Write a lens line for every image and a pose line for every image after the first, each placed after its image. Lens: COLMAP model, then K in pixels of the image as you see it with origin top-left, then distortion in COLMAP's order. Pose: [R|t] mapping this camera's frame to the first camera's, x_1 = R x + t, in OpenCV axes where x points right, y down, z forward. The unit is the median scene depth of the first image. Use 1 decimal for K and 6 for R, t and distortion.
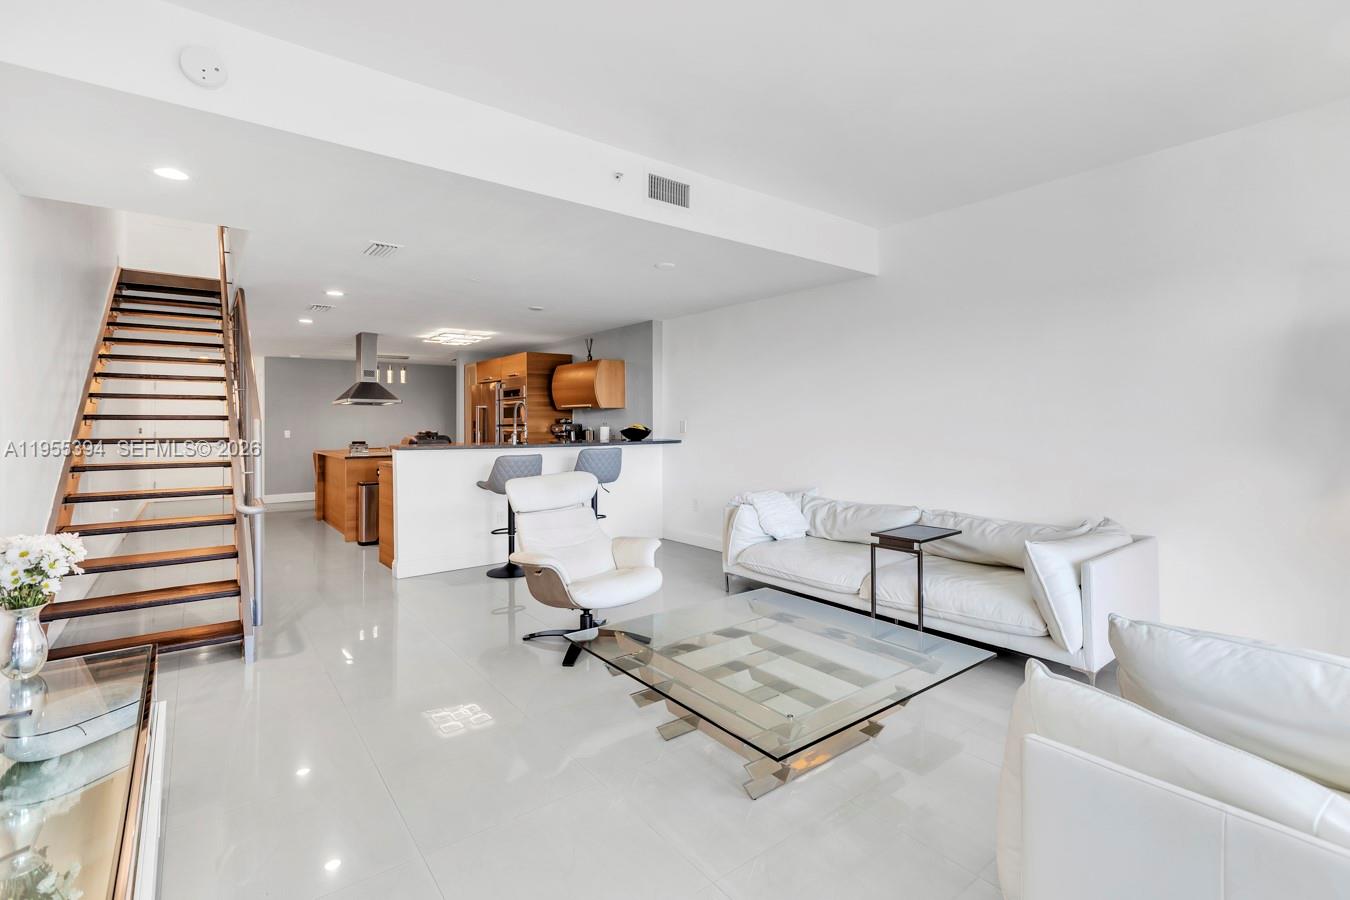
lens RADIAL K [[610.5, 0, 658.0], [0, 610.5, 423.5], [0, 0, 1]] dist [-0.004788, -0.000819]
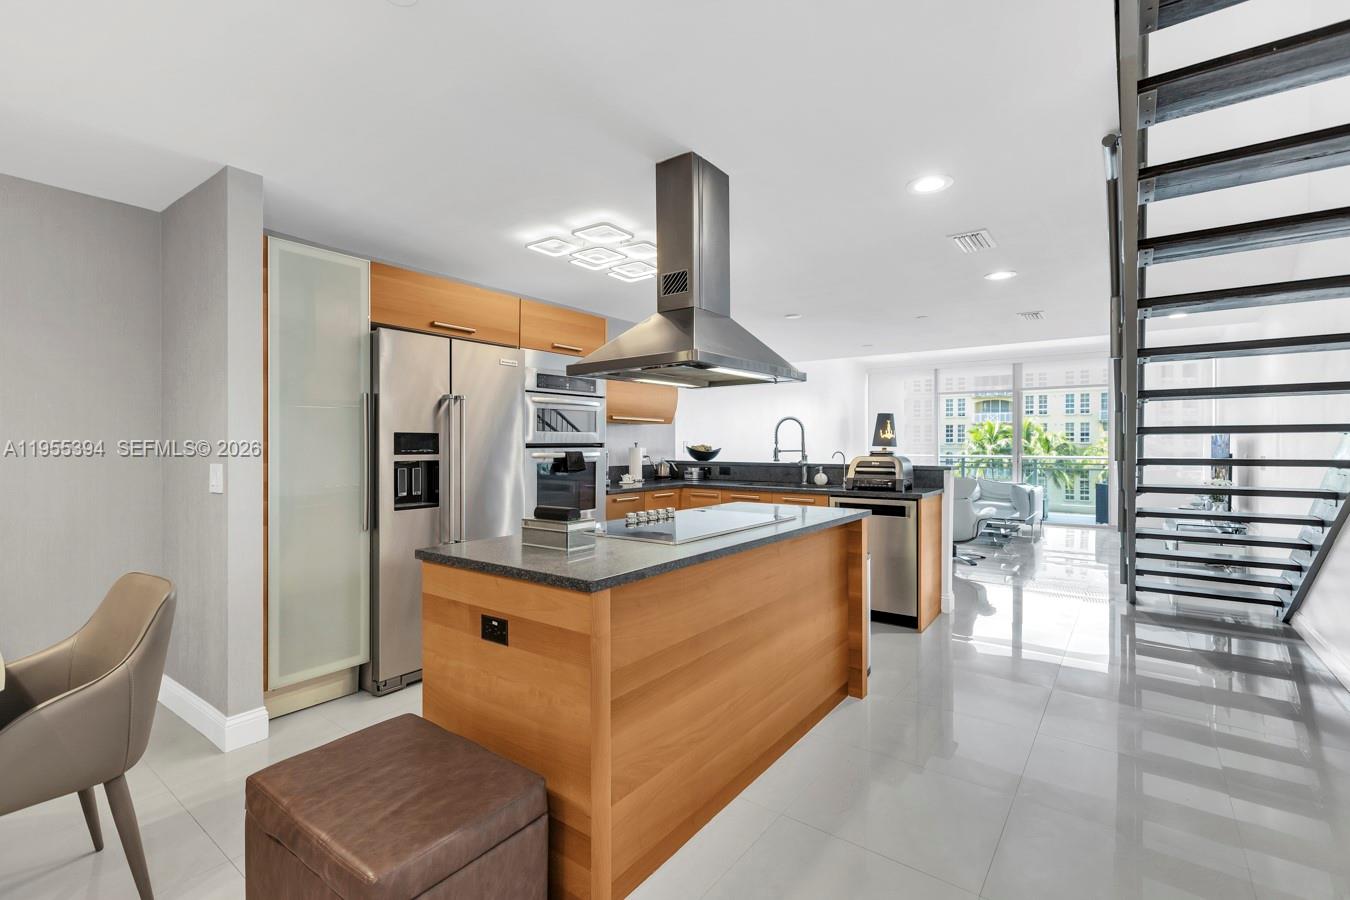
lens RADIAL K [[610.5, 0, 670.9], [0, 610.5, 449.1], [0, 0, 1]] dist [-0.004788, -0.000819]
pose [[-0.272115, -0.000617, 0.962264, -0.797745], [-0.000863, 1.000000, 0.000397, 0.006501], [-0.962264, -0.000723, -0.272116, 1.104740]]
